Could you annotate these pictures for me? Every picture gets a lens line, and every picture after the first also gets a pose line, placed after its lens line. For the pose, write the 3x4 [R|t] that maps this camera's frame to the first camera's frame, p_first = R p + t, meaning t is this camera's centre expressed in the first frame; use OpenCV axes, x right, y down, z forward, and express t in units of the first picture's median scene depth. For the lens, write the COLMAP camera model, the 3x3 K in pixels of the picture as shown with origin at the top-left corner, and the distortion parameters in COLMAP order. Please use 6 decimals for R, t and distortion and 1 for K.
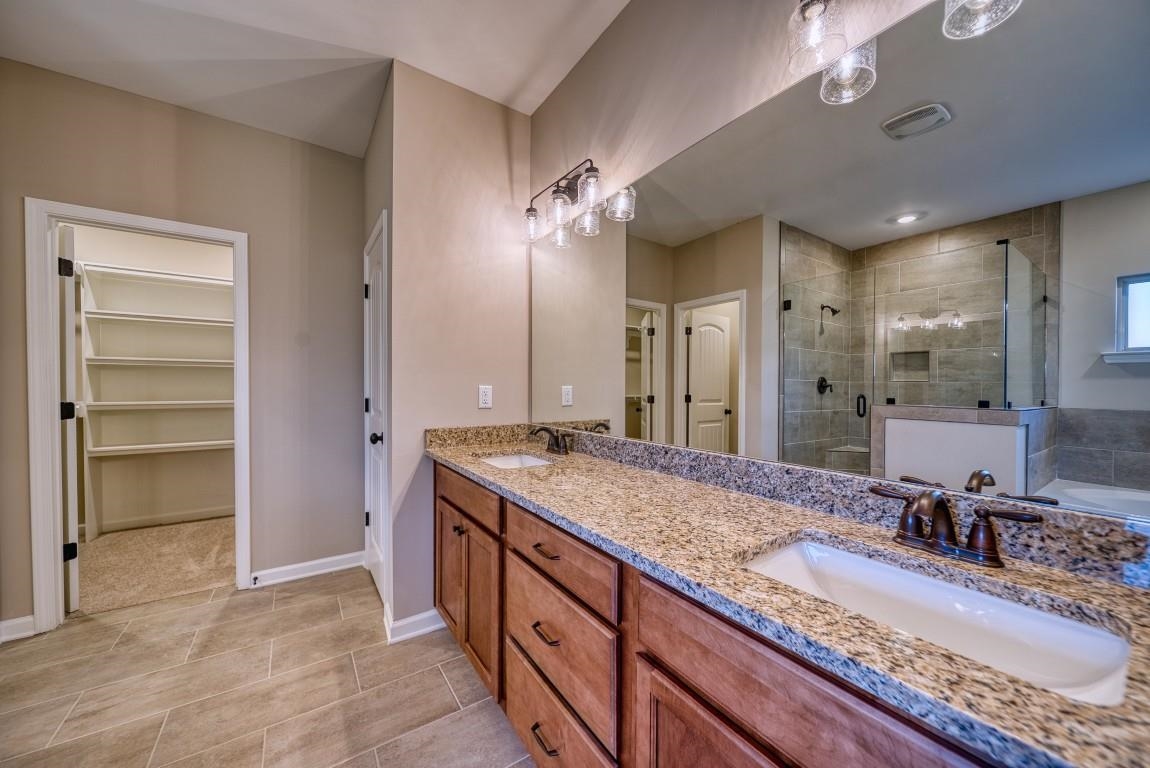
lens RADIAL K [[407.2, 0, 570.1], [0, 407.2, 384.9], [0, 0, 1]] dist [-0.001721, -0.000988]
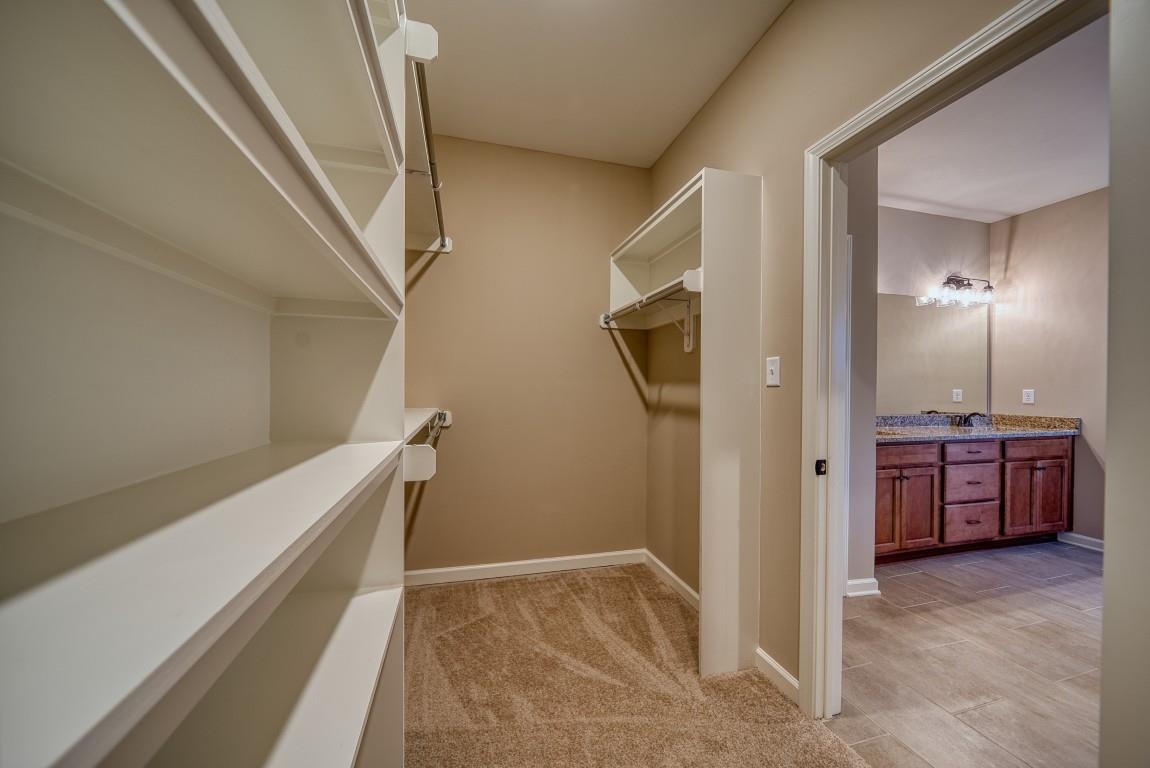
lens RADIAL K [[407.2, 0, 569.6], [0, 407.2, 389.7], [0, 0, 1]] dist [-0.001721, -0.000988]
pose [[0.326740, -0.005671, 0.945097, -2.933649], [-0.002509, 0.999973, 0.006867, -0.011044], [-0.945111, -0.004615, 0.326717, 2.251556]]
